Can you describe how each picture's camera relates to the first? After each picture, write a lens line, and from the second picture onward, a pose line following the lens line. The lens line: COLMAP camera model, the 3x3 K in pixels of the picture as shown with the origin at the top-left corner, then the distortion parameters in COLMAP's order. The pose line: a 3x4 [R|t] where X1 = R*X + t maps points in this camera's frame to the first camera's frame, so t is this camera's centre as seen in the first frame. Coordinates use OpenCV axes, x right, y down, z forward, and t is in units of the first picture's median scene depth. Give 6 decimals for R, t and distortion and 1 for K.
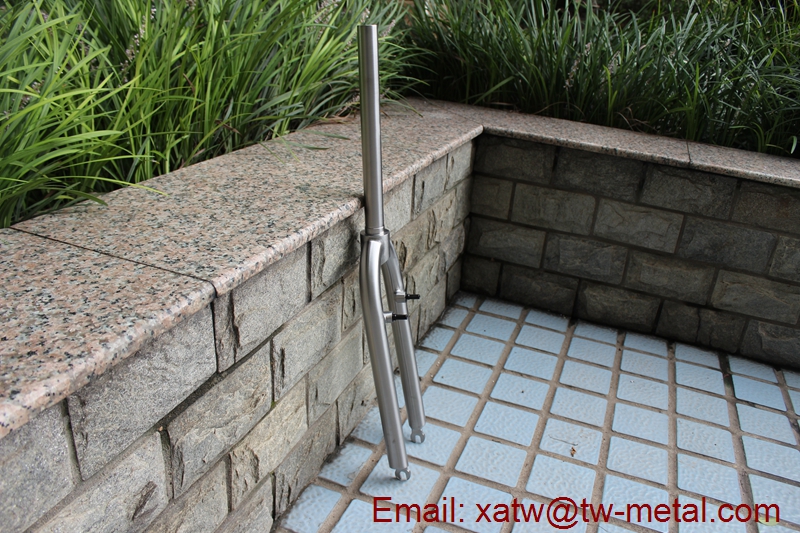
lens RADIAL K [[644.5, 0, 400.0], [0, 644.5, 266.5], [0, 0, 1]] dist [-0.179965, 0.148936]
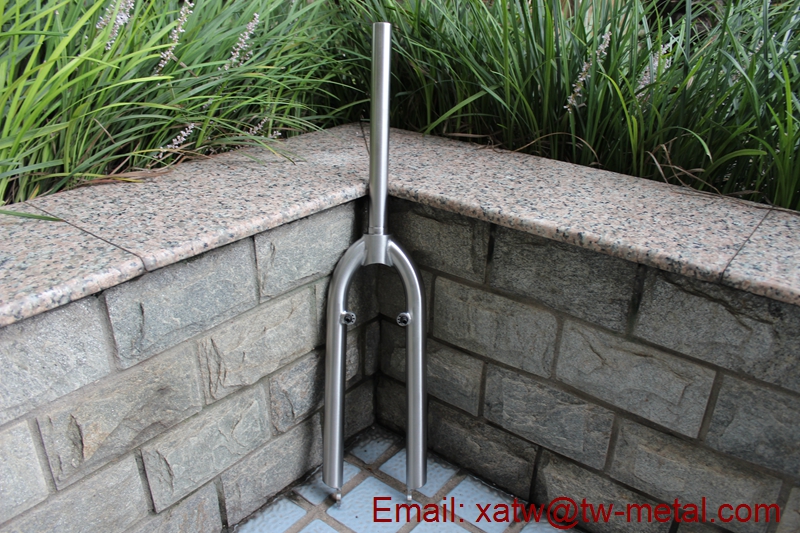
lens RADIAL K [[651.4, 0, 400.0], [0, 651.4, 266.5], [0, 0, 1]] dist [-0.170518, 0.142268]
pose [[0.957885, 0.056553, -0.281528, 0.333371], [-0.057226, 0.998344, 0.005836, -0.147300], [0.281392, 0.010520, 0.959535, 0.427905]]
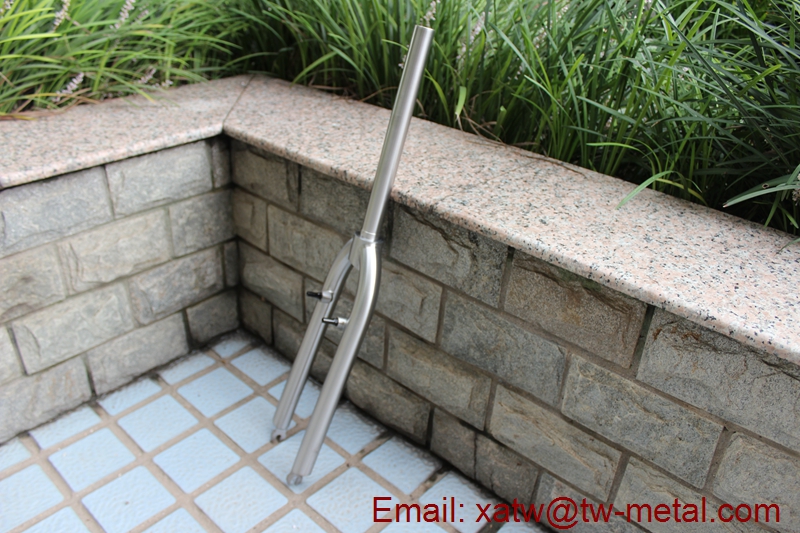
lens RADIAL K [[644.5, 0, 400.0], [0, 644.5, 266.5], [0, 0, 1]] dist [-0.179965, 0.148936]
pose [[0.941496, 0.127481, -0.311983, 0.581595], [-0.103535, 0.990341, 0.092224, -0.149357], [0.320726, -0.054527, 0.945601, 0.374867]]
